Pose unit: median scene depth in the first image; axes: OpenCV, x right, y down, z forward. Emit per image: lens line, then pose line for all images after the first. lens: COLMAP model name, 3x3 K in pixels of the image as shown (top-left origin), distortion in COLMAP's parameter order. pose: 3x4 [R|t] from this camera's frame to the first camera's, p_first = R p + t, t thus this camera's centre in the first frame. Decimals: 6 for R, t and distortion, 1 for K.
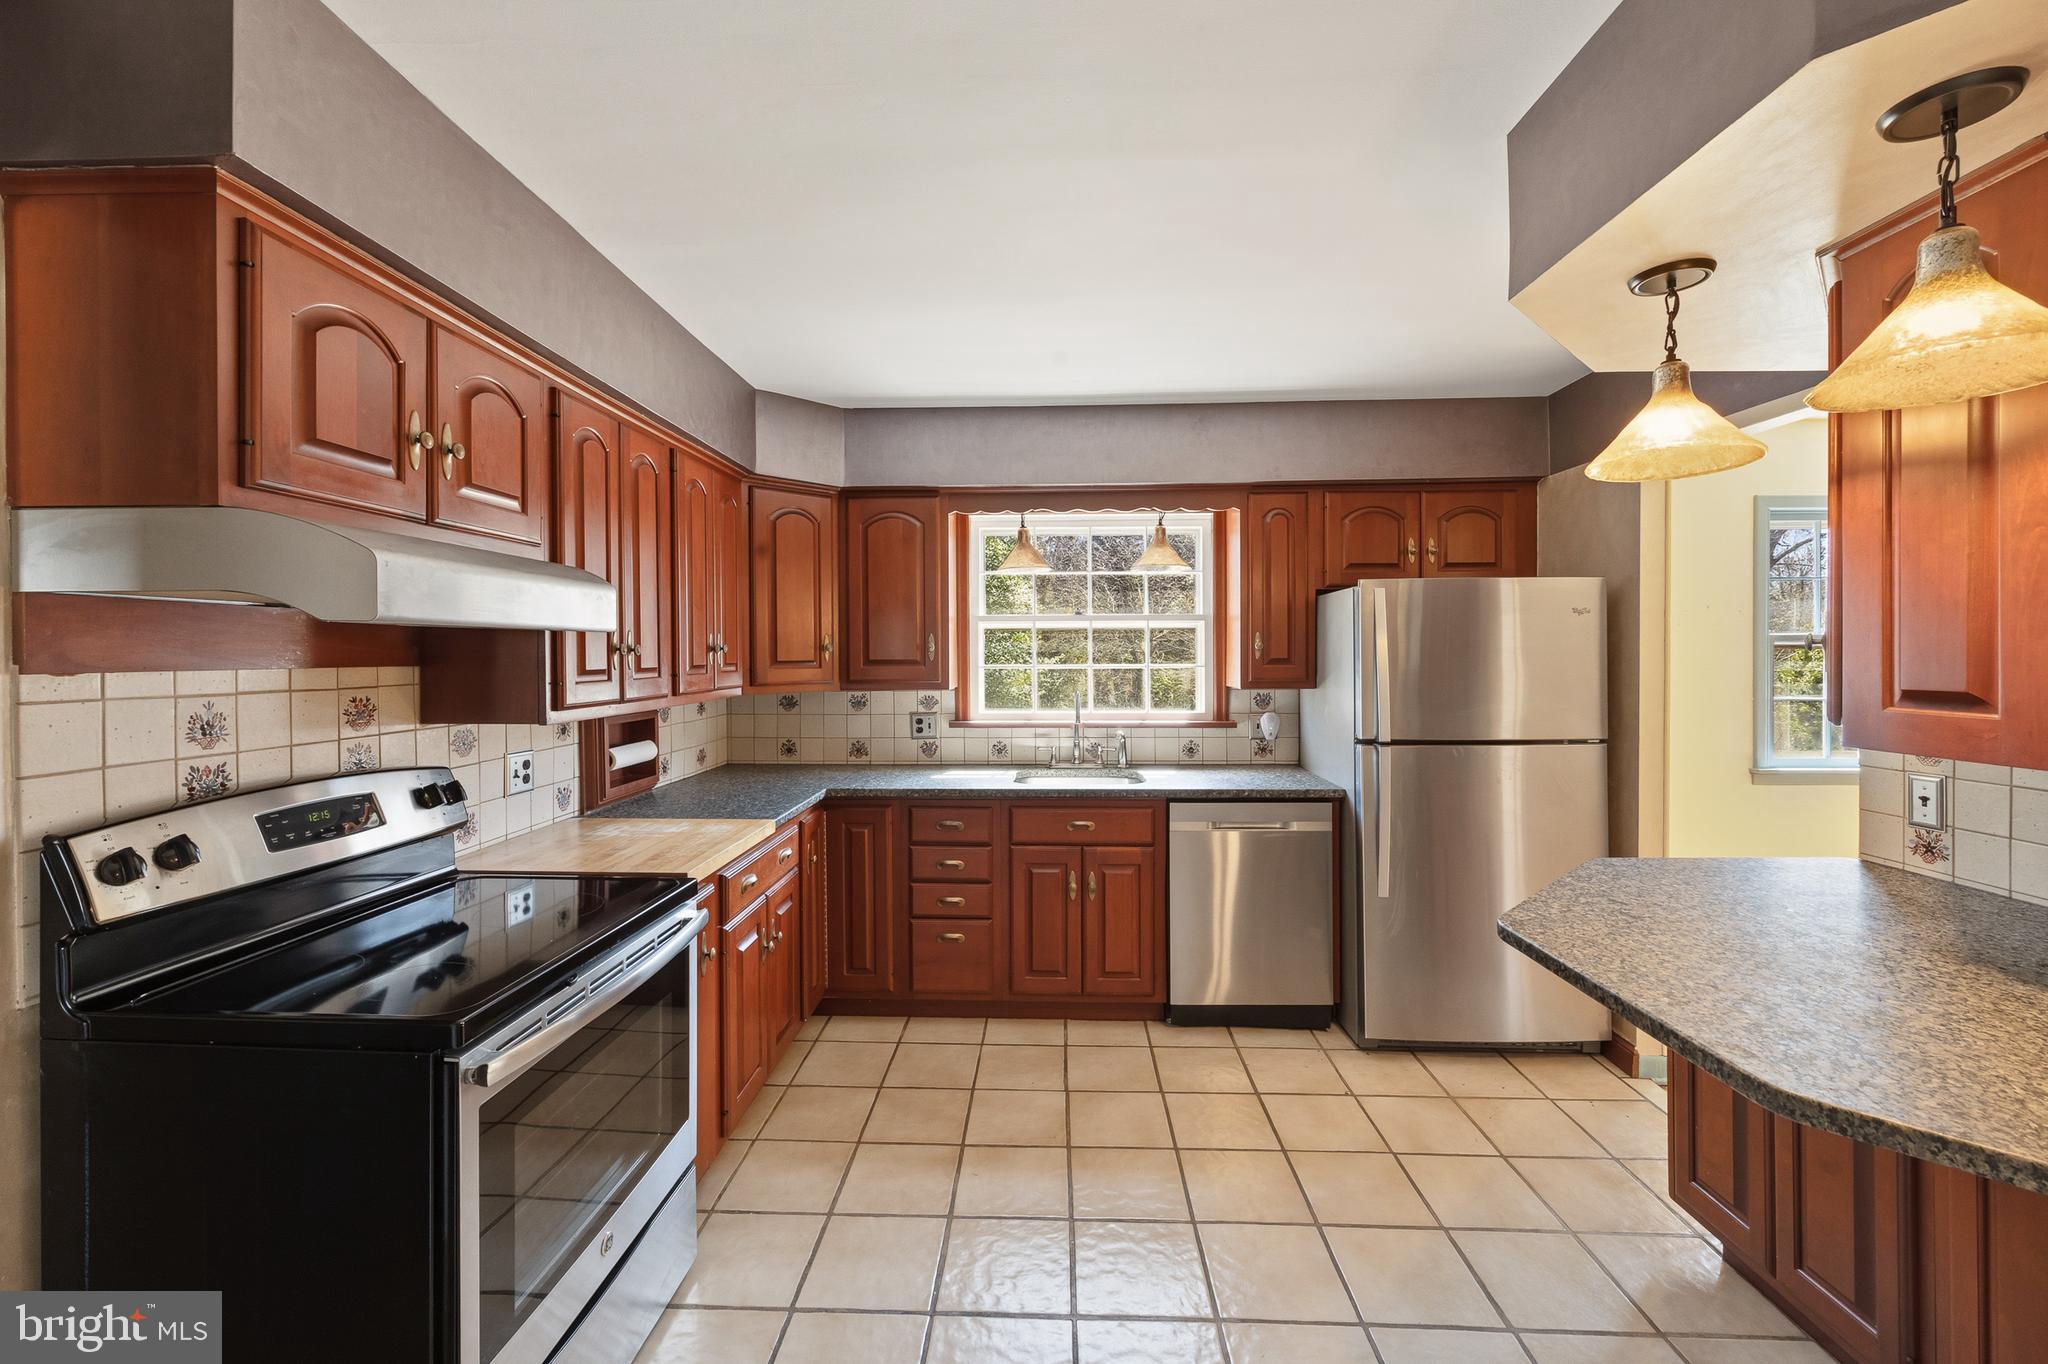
lens RADIAL K [[821.9, 0, 1031.9], [0, 821.9, 652.4], [0, 0, 1]] dist [0.000473, 0.000119]
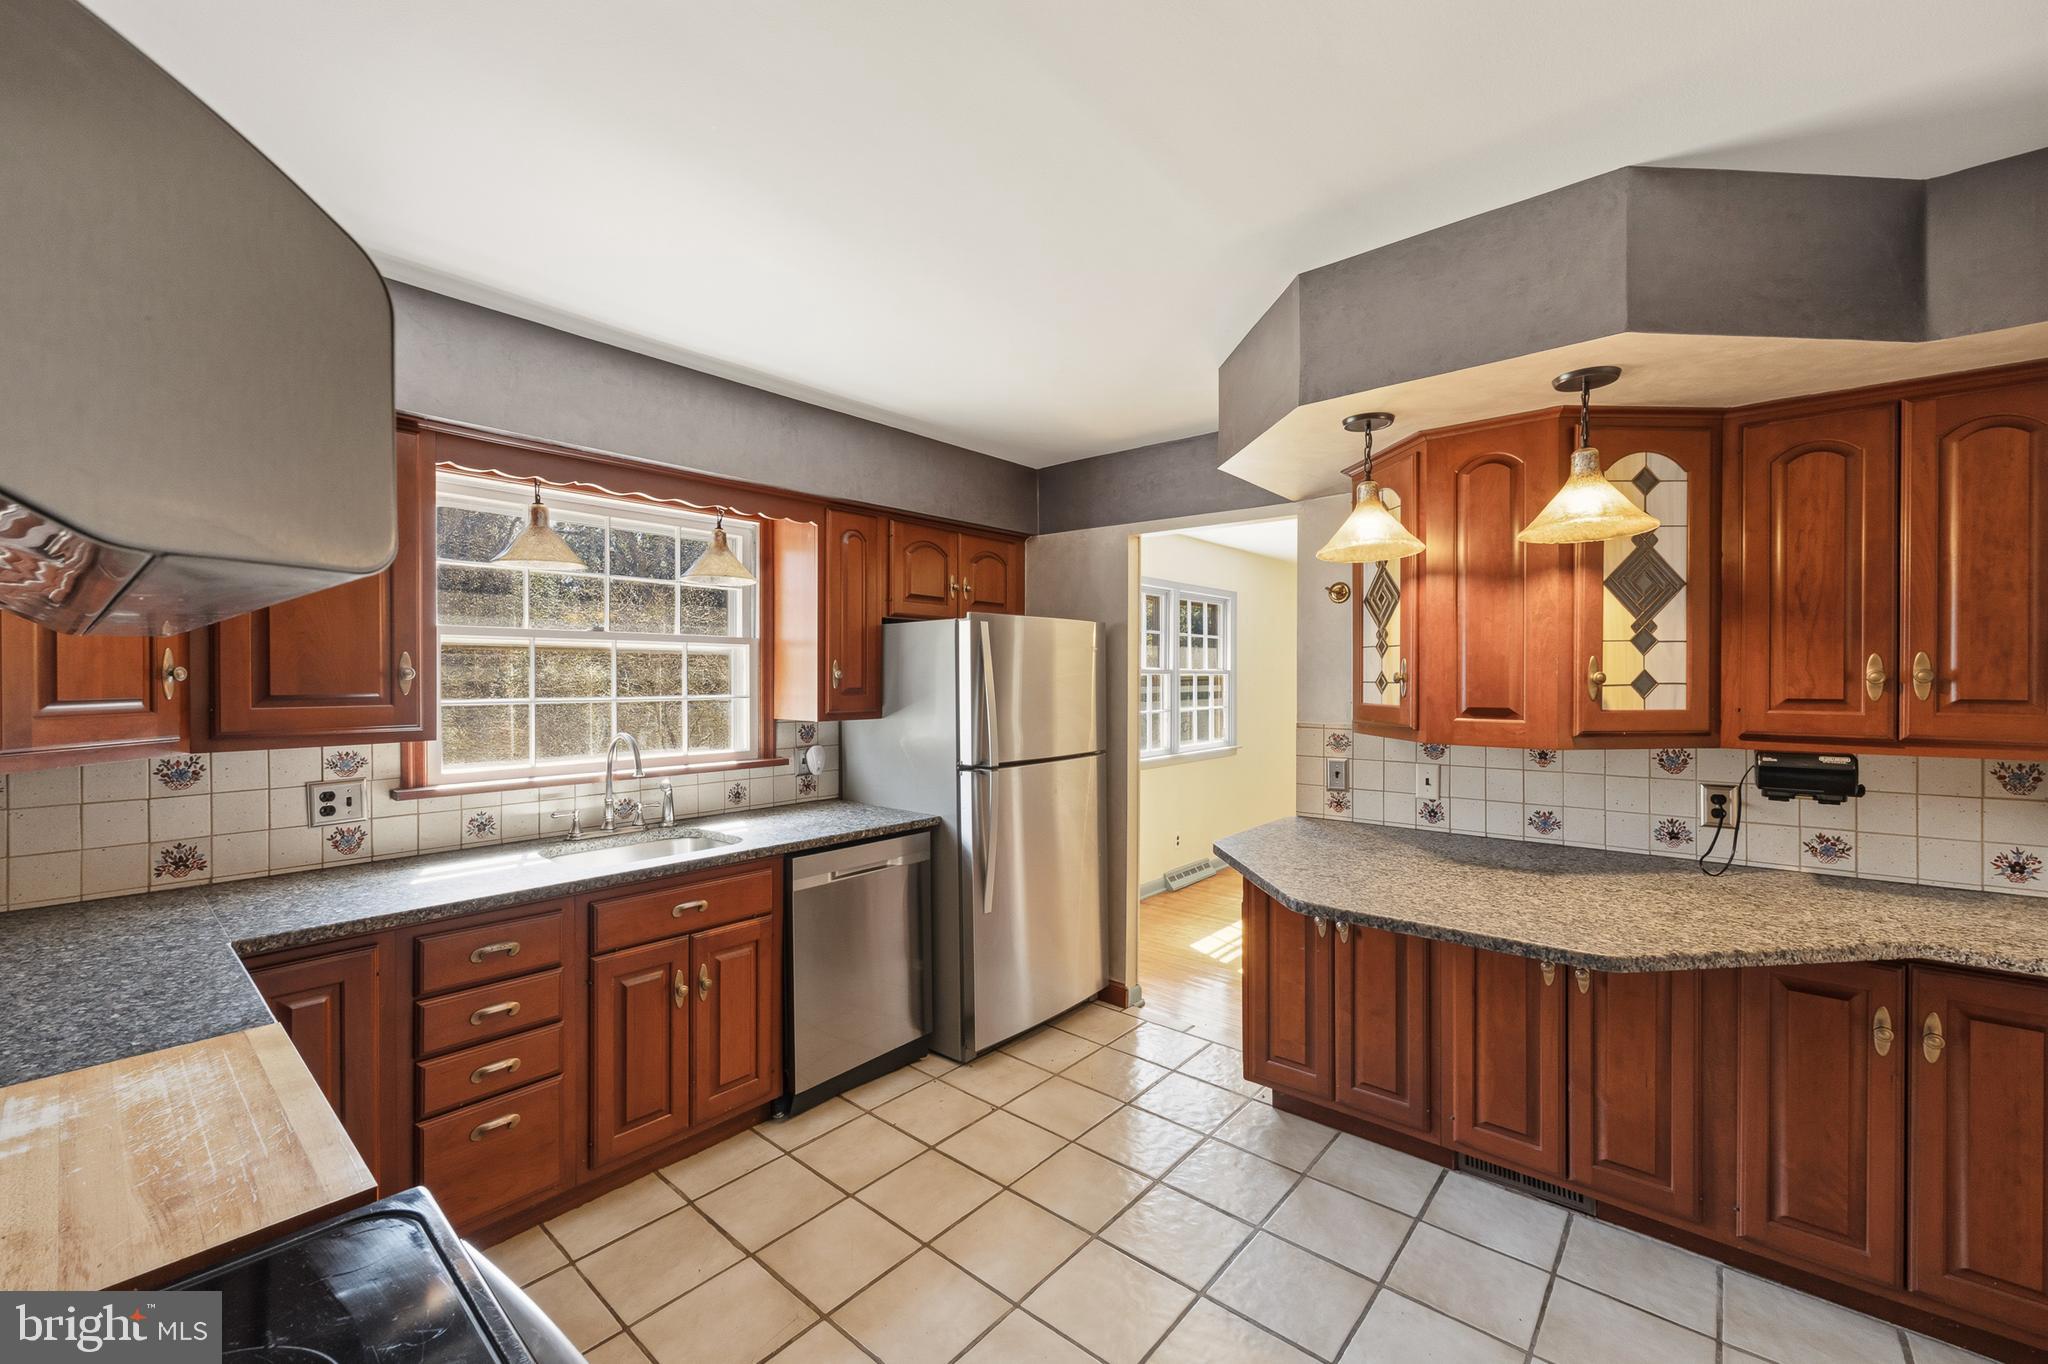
lens RADIAL K [[816.5, 0, 1022.2], [0, 816.5, 674.2], [0, 0, 1]] dist [0.000768, 0.000201]
pose [[0.629242, 0.006510, 0.777182, -0.314306], [-0.003198, 0.999978, -0.005787, -0.003654], [-0.777203, 0.001156, 0.629249, 0.257356]]
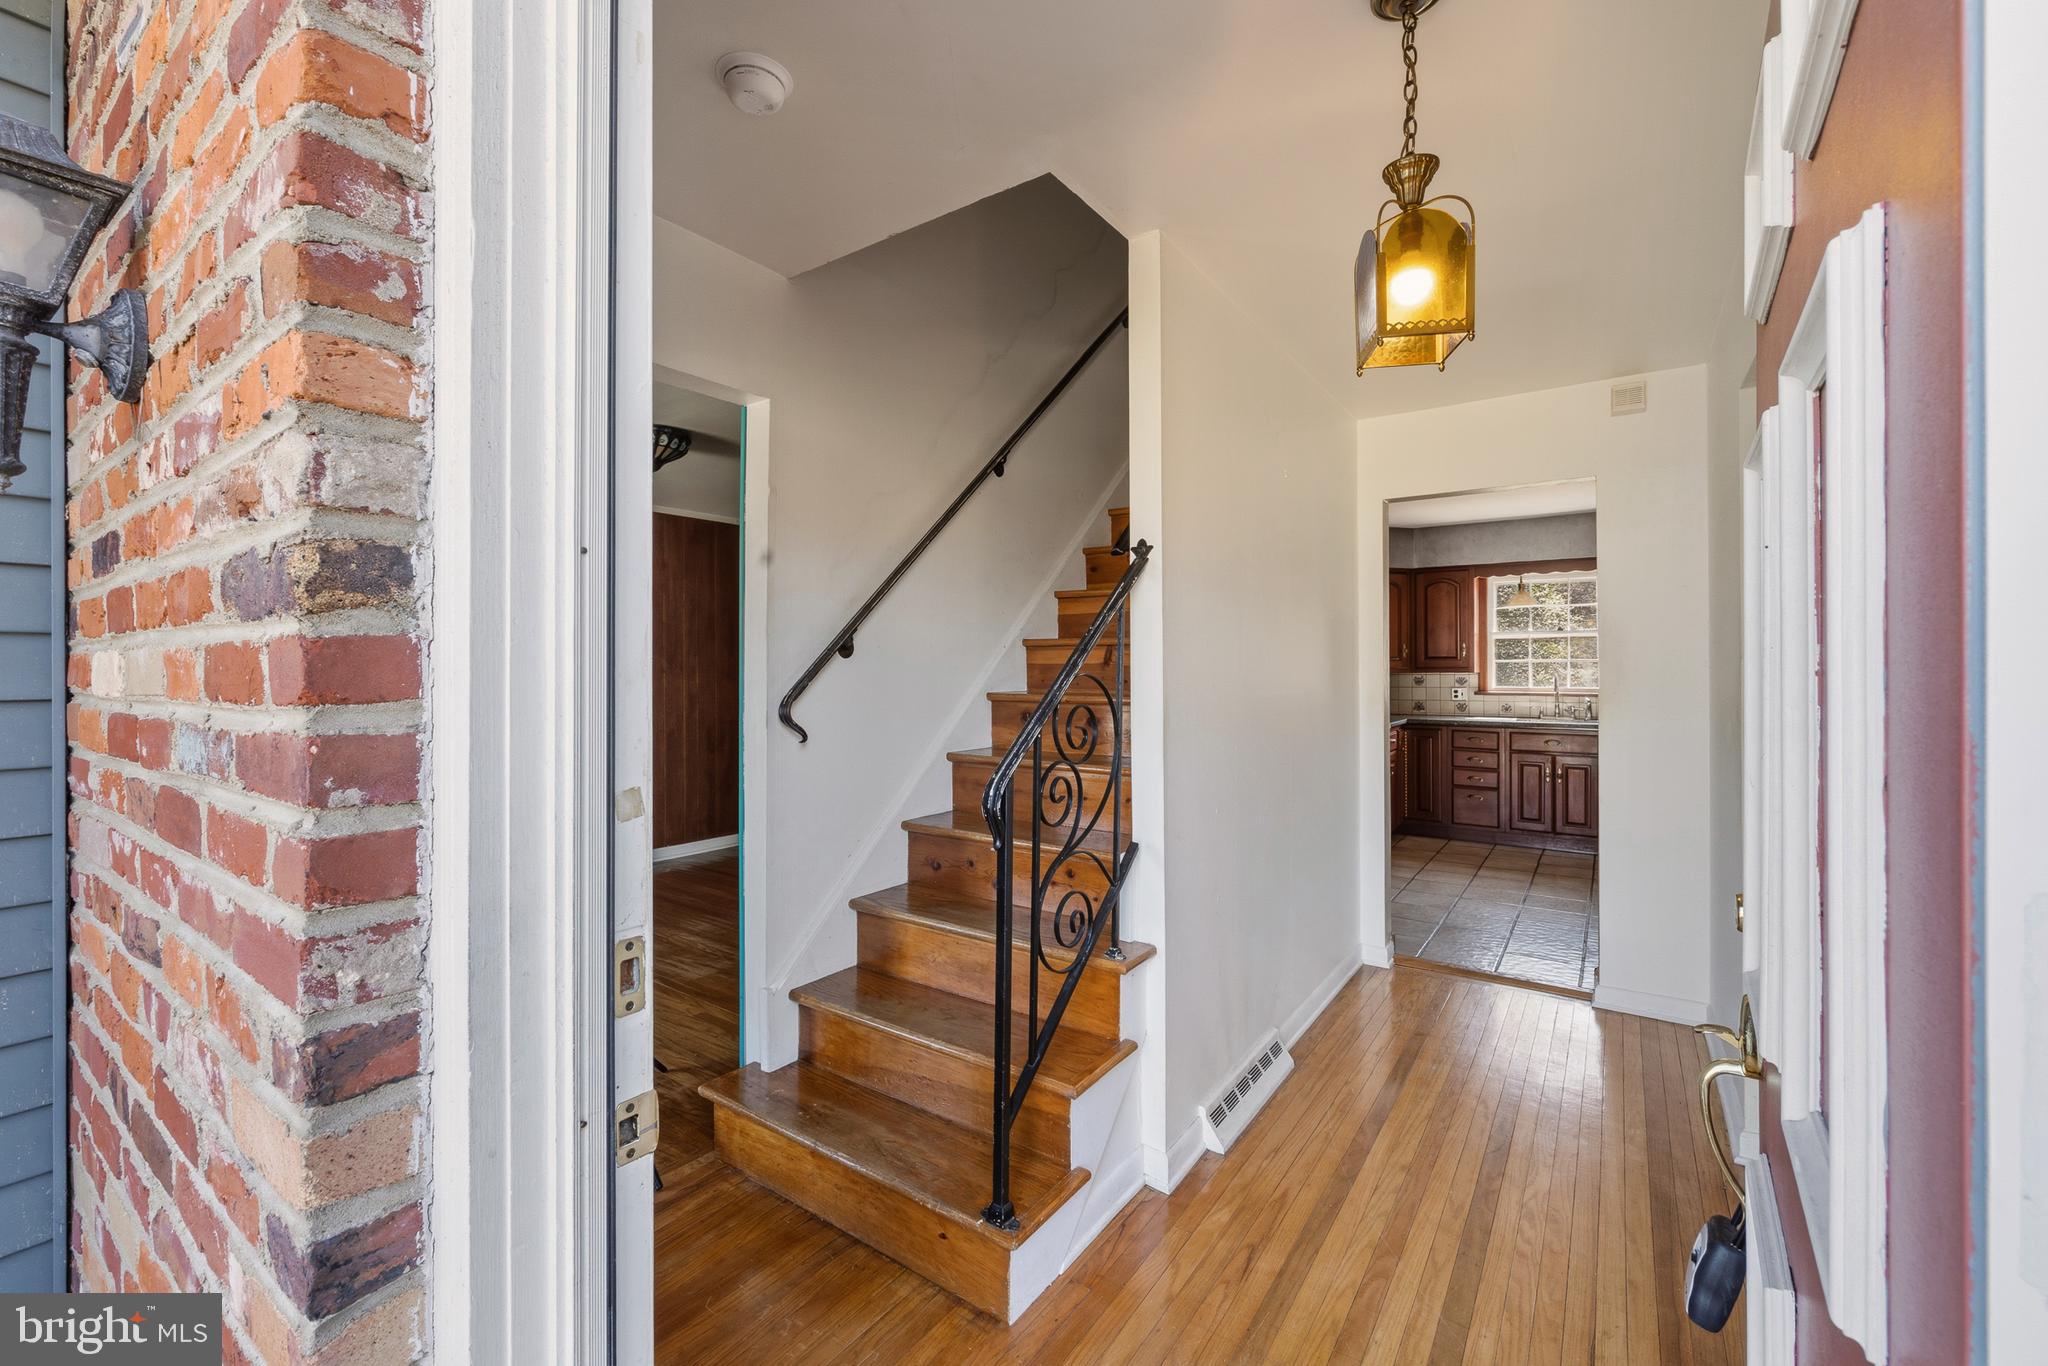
lens RADIAL K [[869.6, 0, 1032.2], [0, 869.6, 664.3], [0, 0, 1]] dist [-0.001715, -0.000035]
pose [[0.847795, 0.001578, -0.530322, 0.094978], [-0.002492, 0.999996, -0.001008, 0.032103], [0.530319, 0.002176, 0.847795, -1.217821]]
